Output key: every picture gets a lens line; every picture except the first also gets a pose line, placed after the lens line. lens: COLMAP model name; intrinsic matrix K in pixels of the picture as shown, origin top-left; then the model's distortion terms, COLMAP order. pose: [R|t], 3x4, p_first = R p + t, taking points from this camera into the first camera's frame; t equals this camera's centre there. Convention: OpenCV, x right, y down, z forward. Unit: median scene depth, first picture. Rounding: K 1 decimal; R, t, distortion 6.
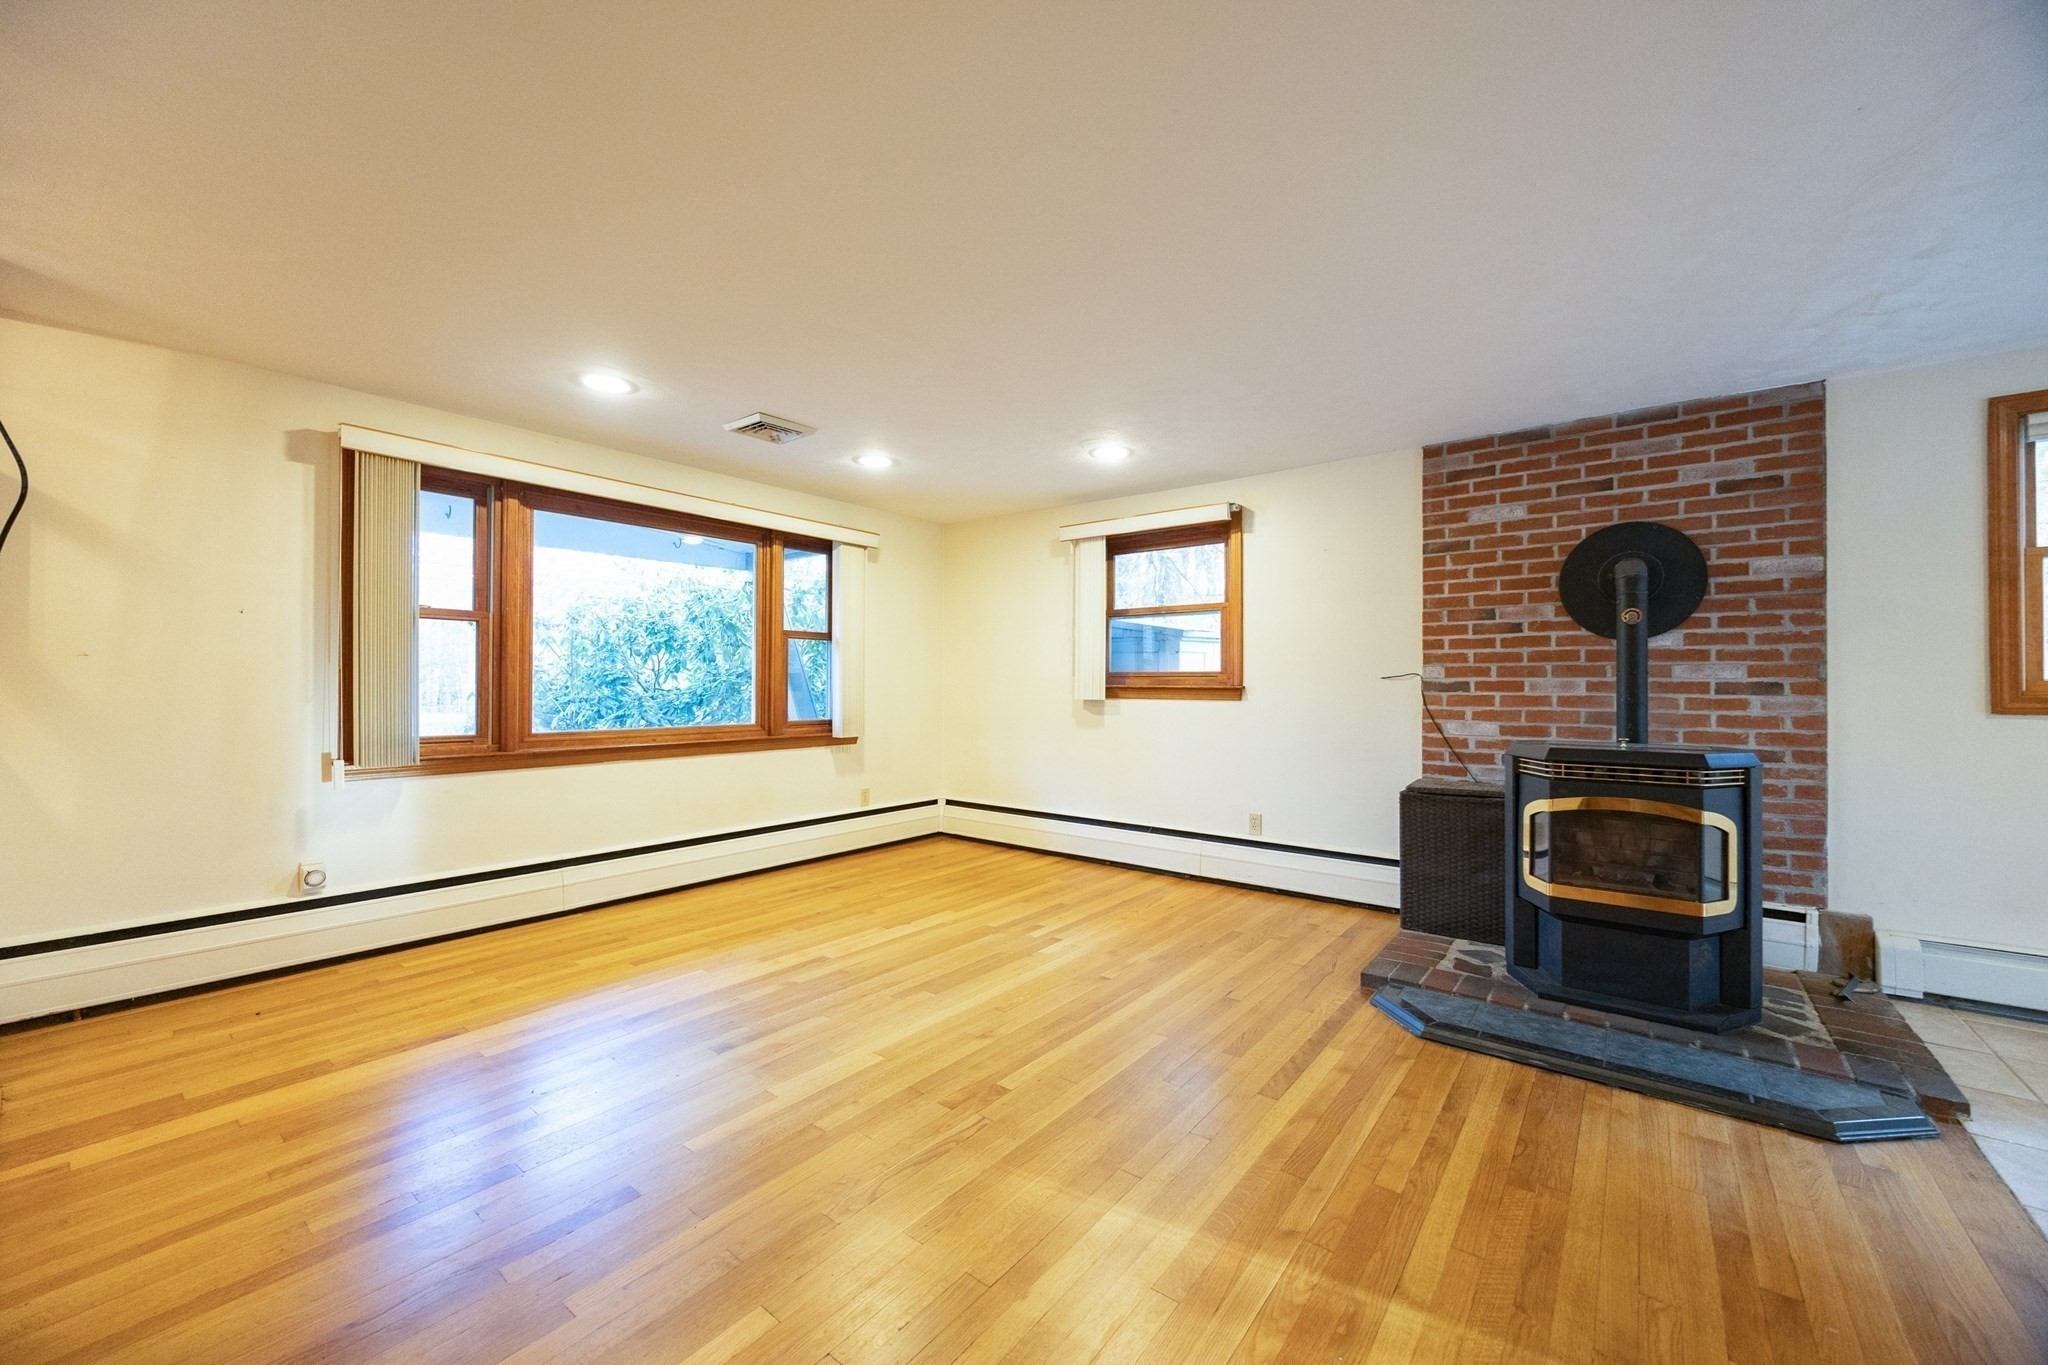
lens RADIAL K [[786.8, 0, 997.8], [0, 786.8, 675.1], [0, 0, 1]] dist [-0.003171, -0.000009]
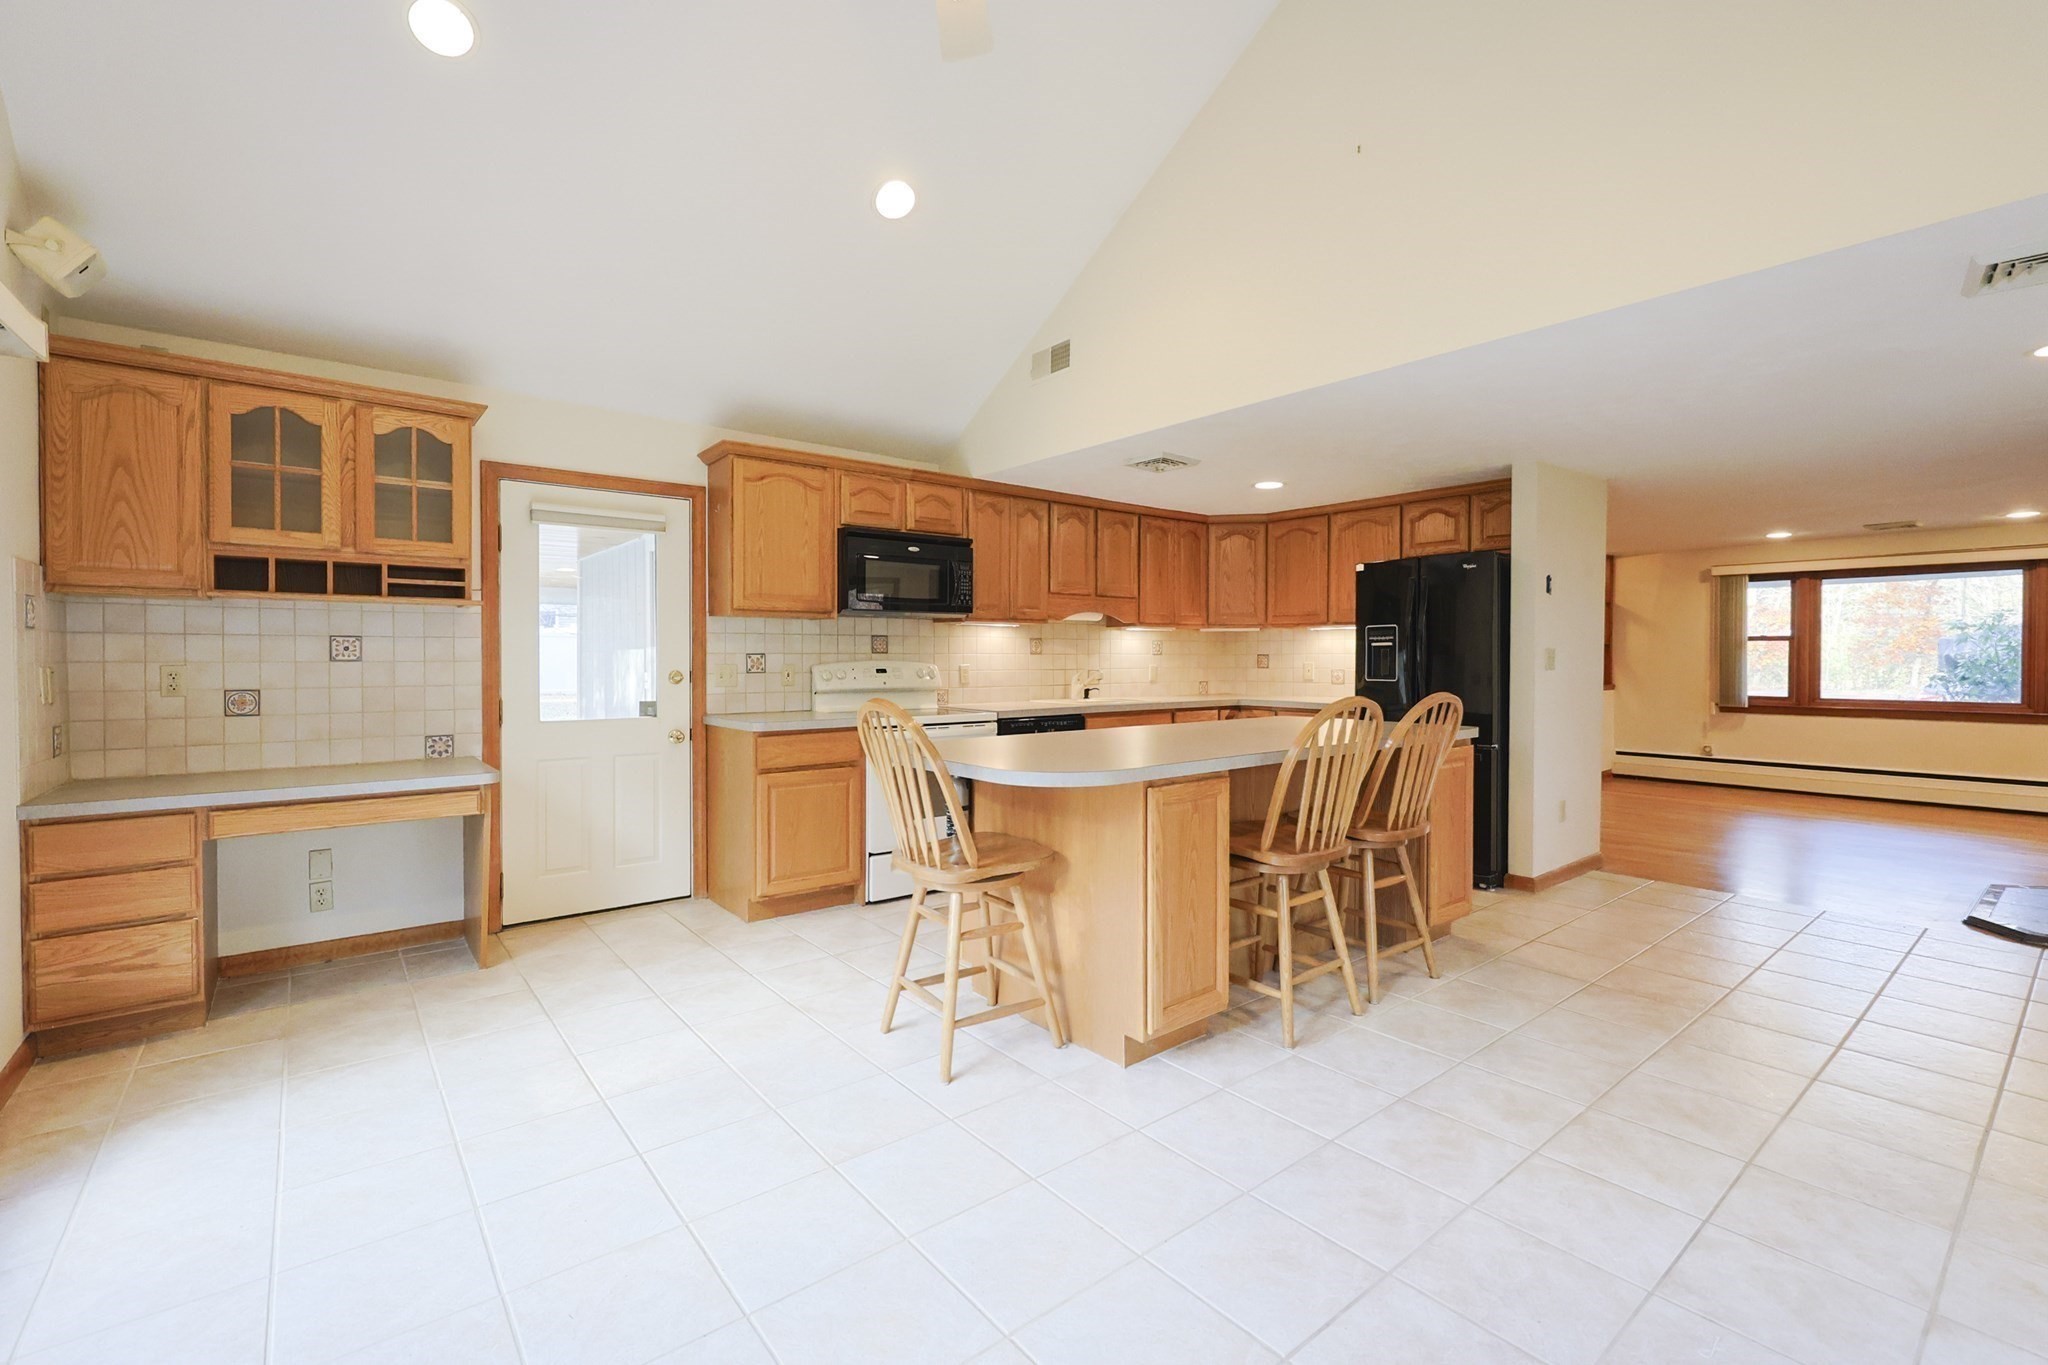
lens RADIAL K [[884.8, 0, 1031.2], [0, 884.8, 671.8], [0, 0, 1]] dist [0.000524, -0.000895]
pose [[-0.208572, 0.016465, -0.977868, 1.960286], [0.011424, 0.999831, 0.014398, -0.043498], [0.977940, -0.008168, -0.208725, -0.431354]]
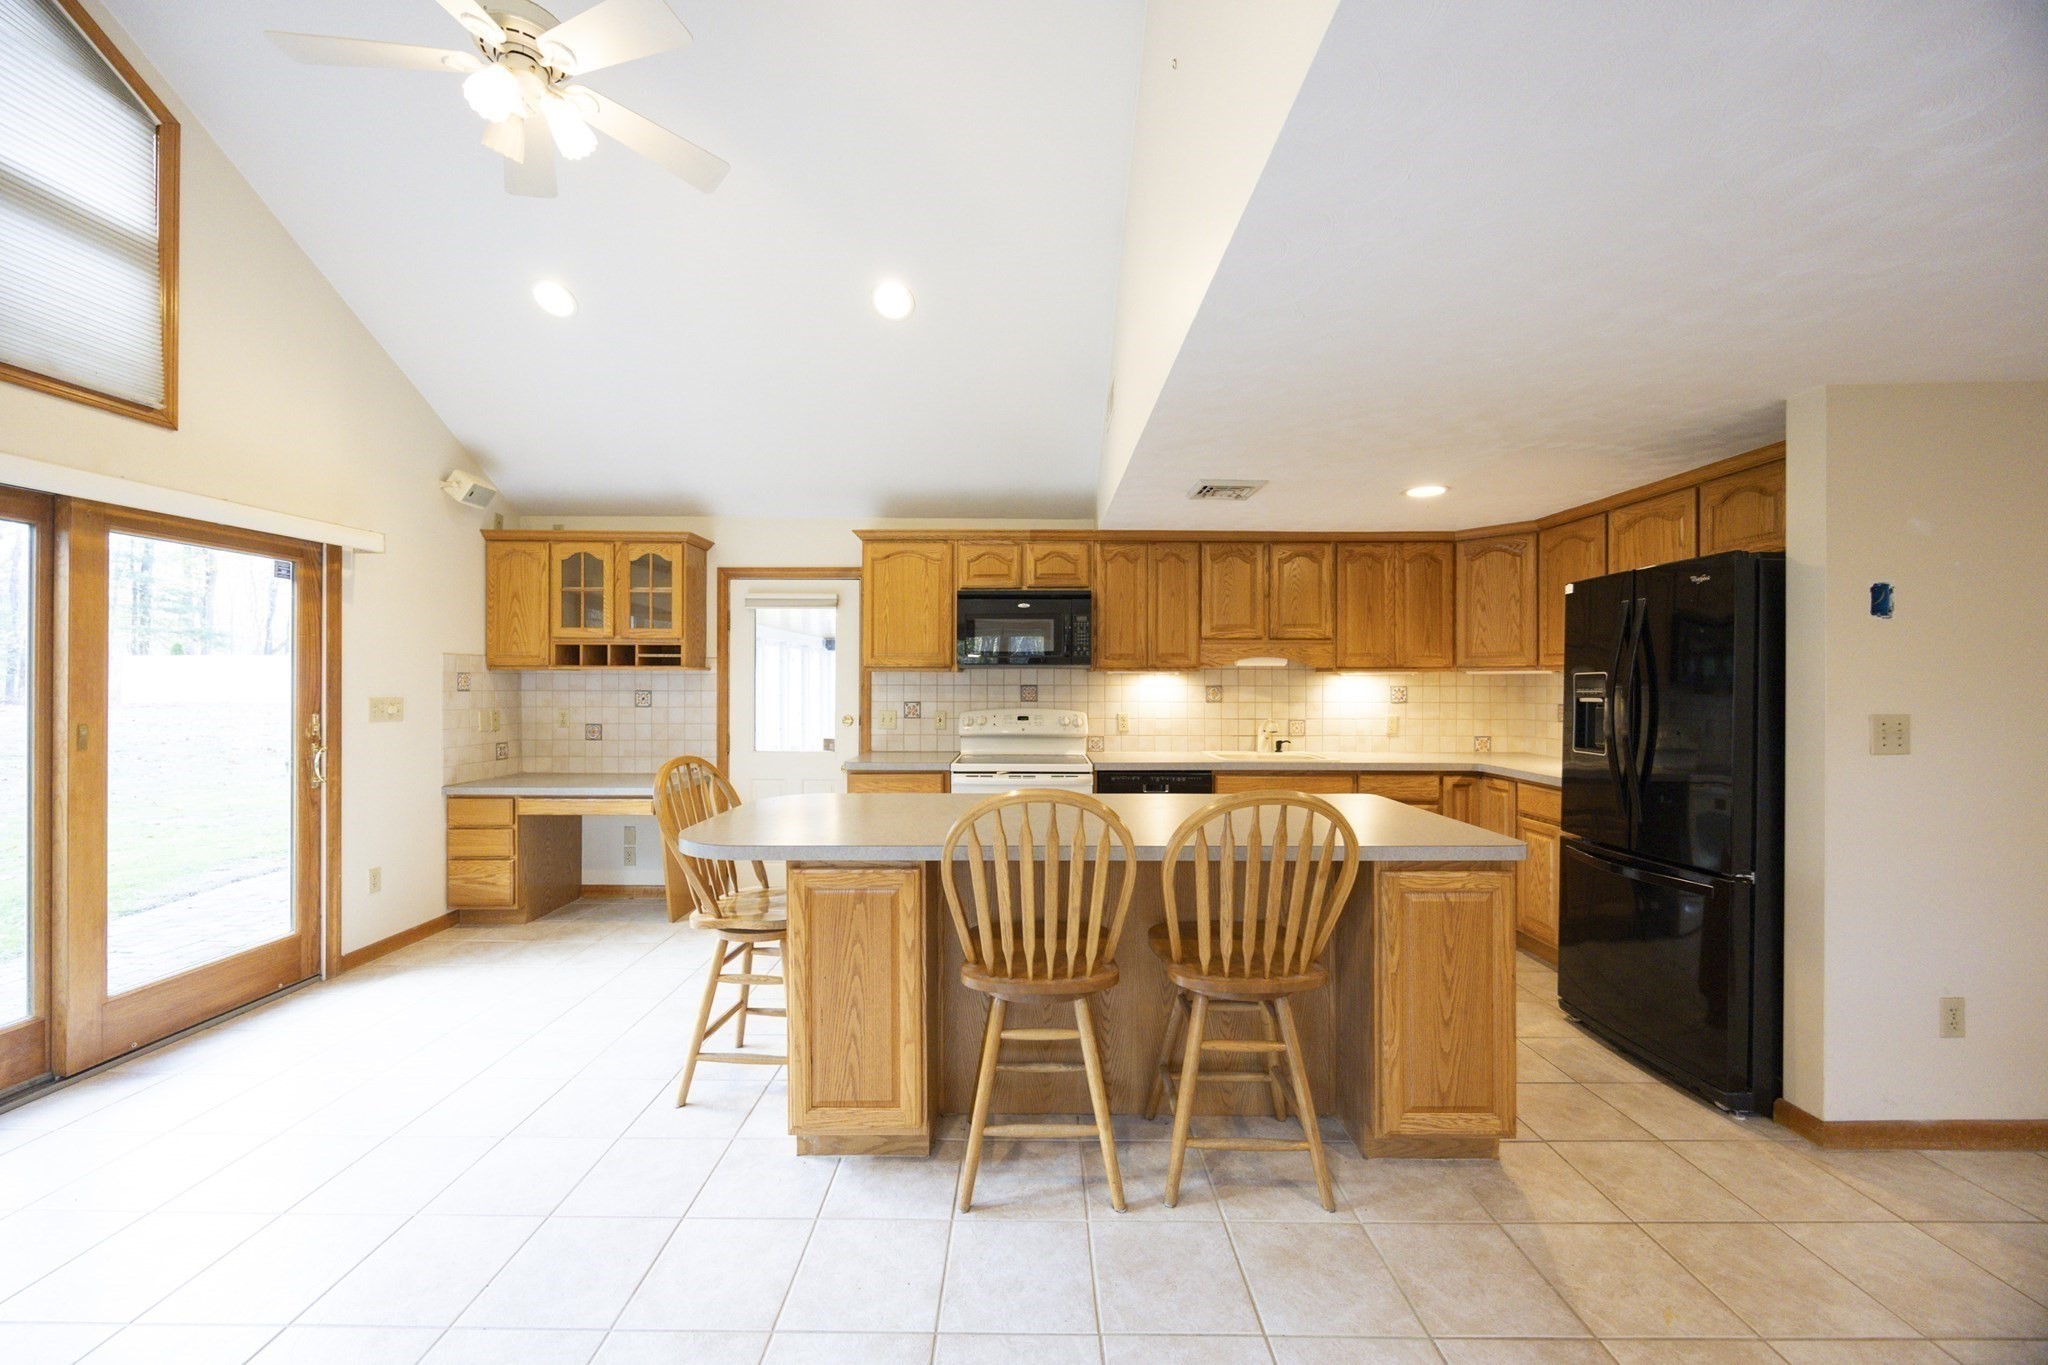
lens RADIAL K [[786.8, 0, 1037.1], [0, 786.8, 685.6], [0, 0, 1]] dist [-0.003171, -0.000009]
pose [[-0.781301, 0.000057, -0.624155, 1.471742], [0.005706, 0.999959, -0.007051, -0.073343], [0.624129, -0.009071, -0.781269, 0.104429]]
